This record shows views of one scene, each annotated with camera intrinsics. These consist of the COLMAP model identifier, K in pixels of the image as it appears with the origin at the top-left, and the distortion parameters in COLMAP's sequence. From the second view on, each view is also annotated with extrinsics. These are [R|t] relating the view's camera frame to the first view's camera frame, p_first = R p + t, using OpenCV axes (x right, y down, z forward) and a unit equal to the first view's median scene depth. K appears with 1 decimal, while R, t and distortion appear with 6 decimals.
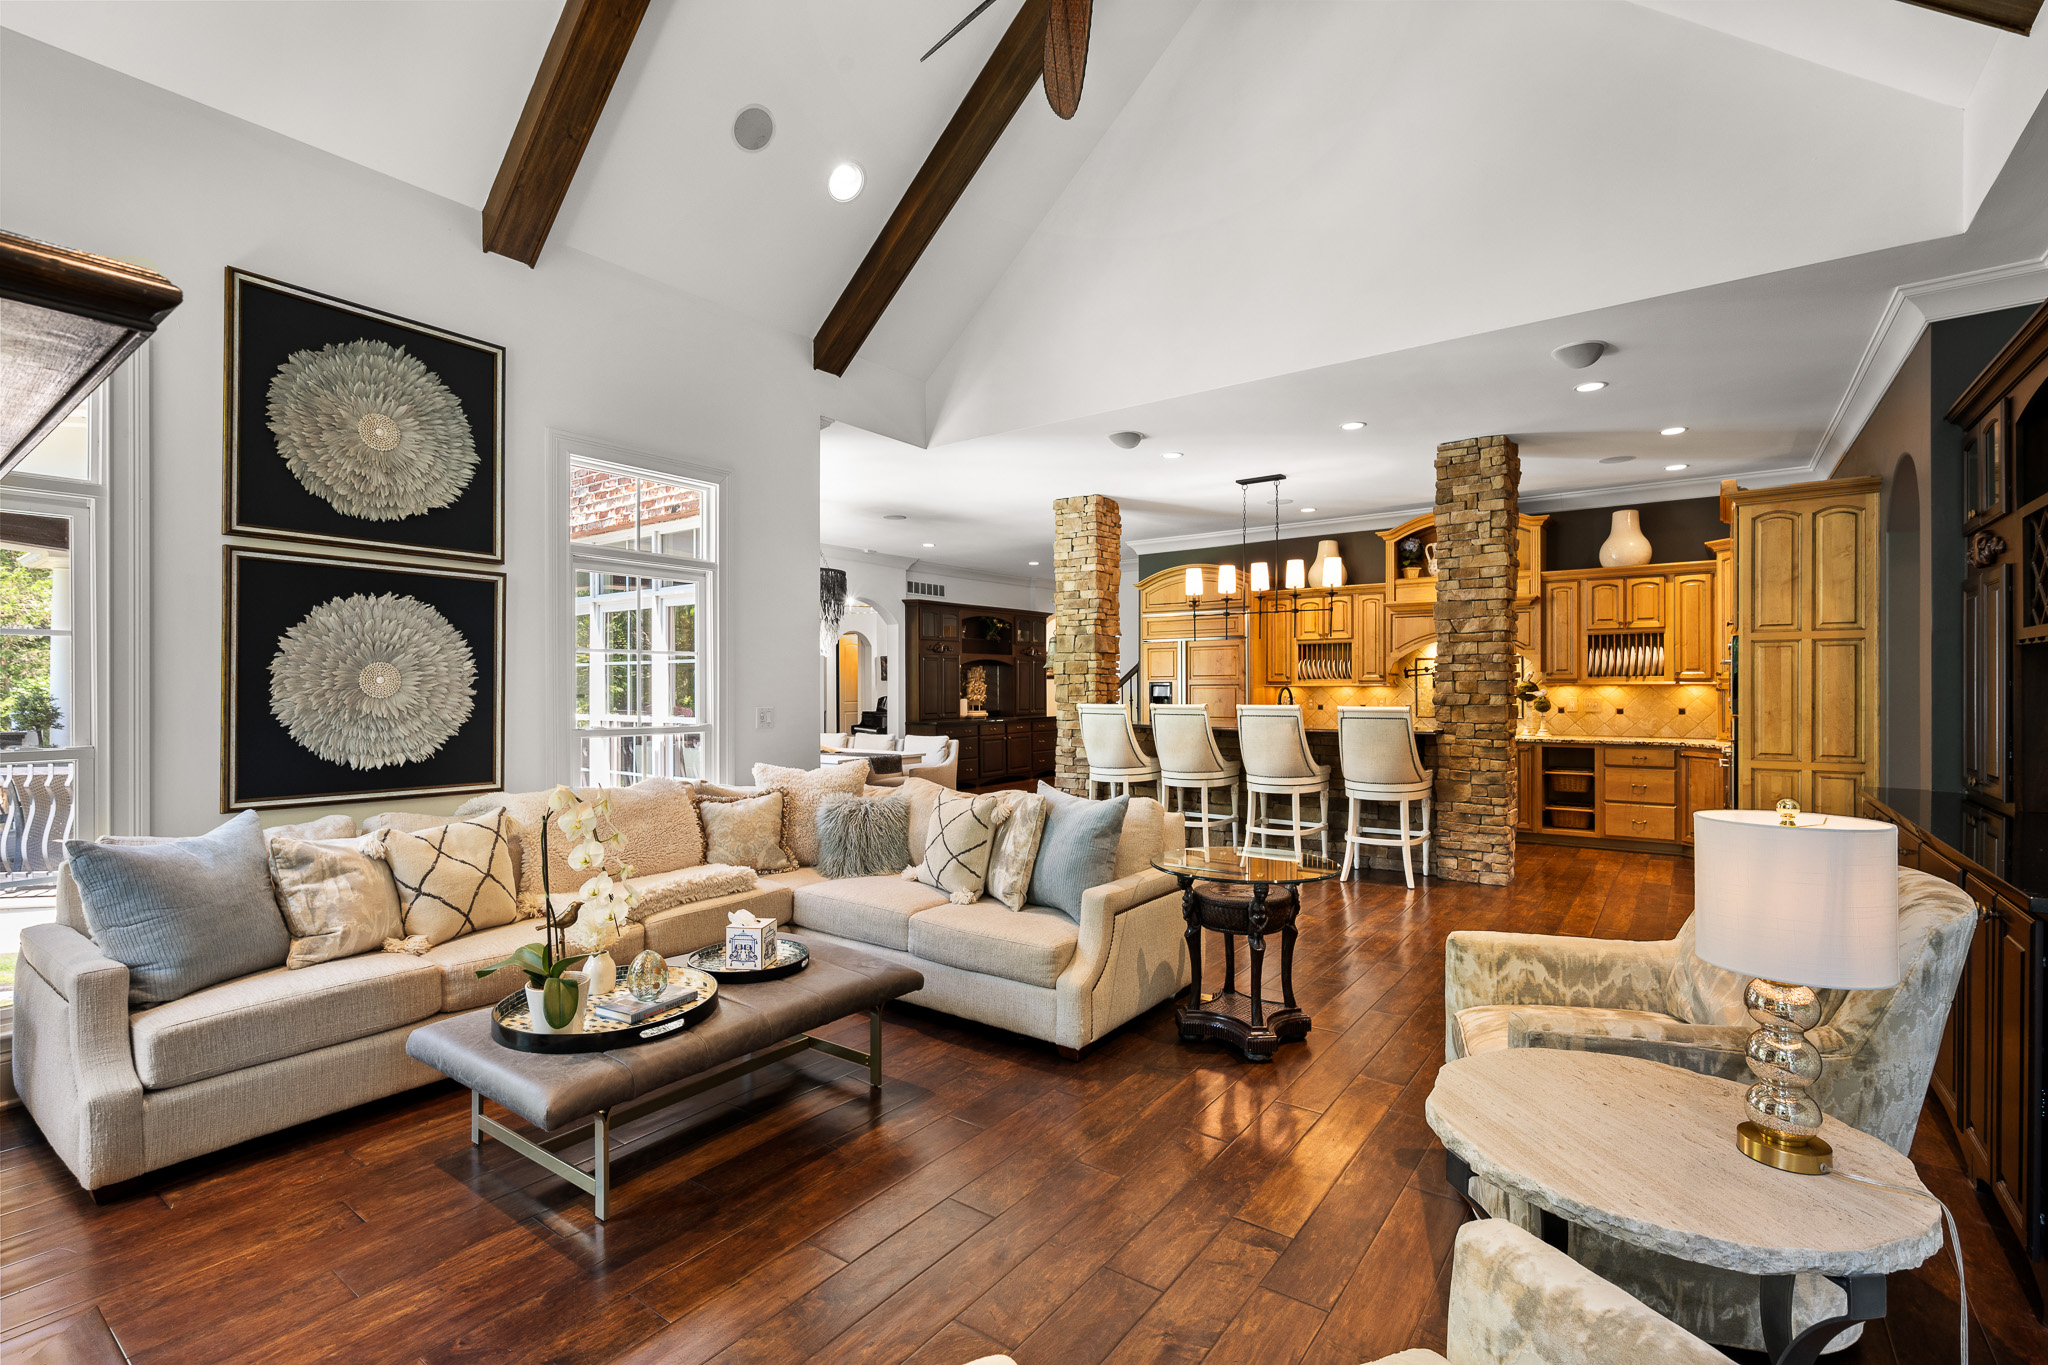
lens RADIAL K [[933.6, 0, 1024.0], [0, 933.6, 682.5], [0, 0, 1]] dist [0.000778, -0.000020]
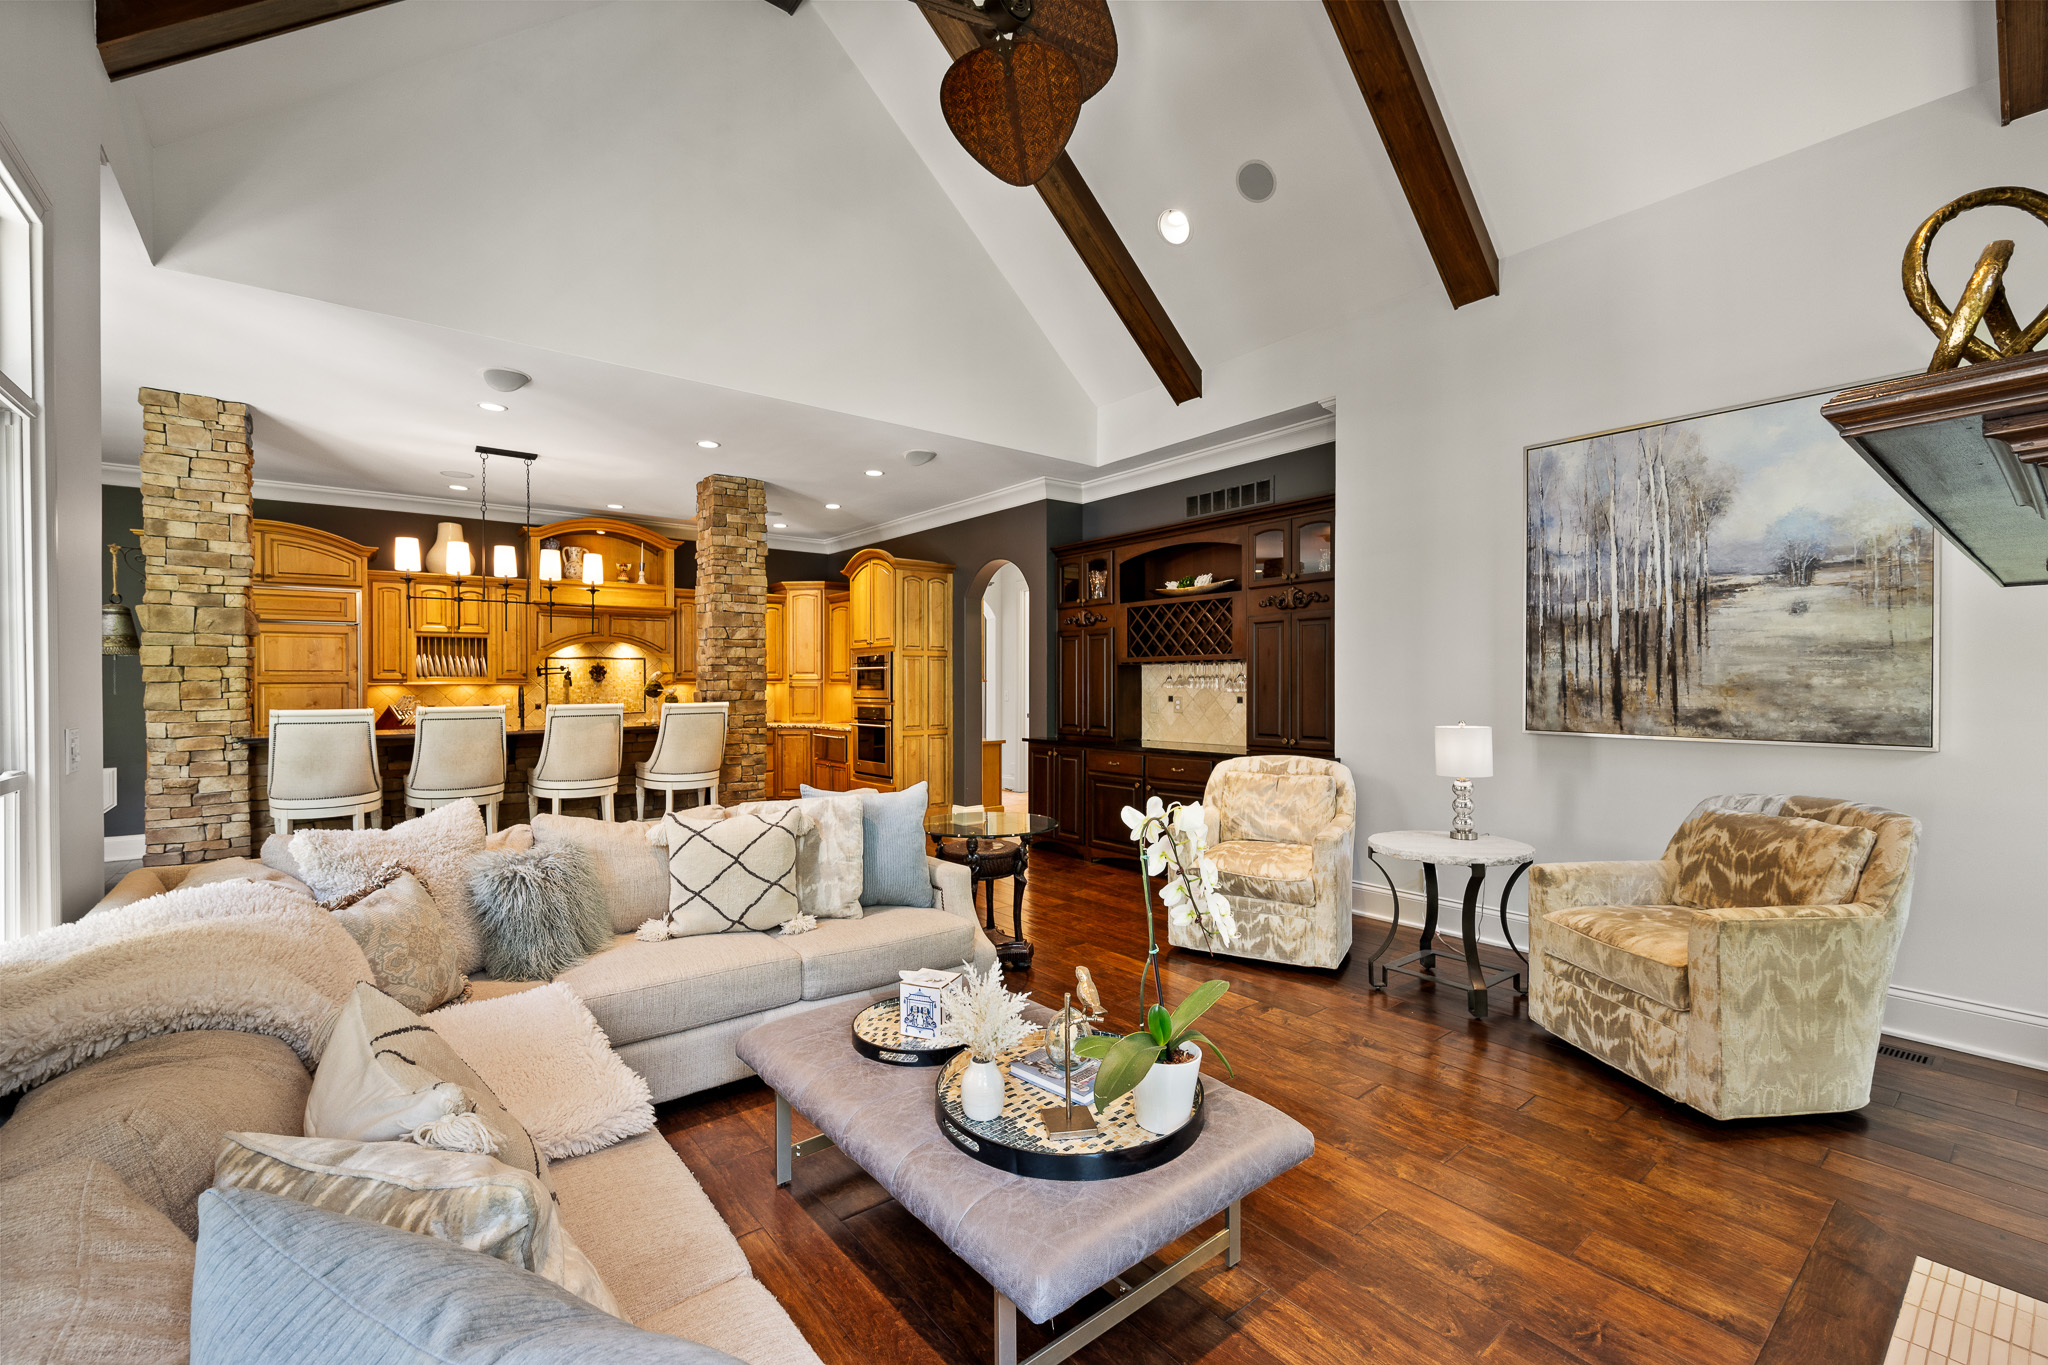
lens RADIAL K [[863.8, 0, 1020.5], [0, 863.8, 687.1], [0, 0, 1]] dist [-0.000755, -0.000409]
pose [[0.251387, -0.002903, 0.967882, -0.496368], [-0.002847, 0.999989, 0.003739, 0.002407], [-0.967883, -0.003696, 0.251376, 0.371437]]
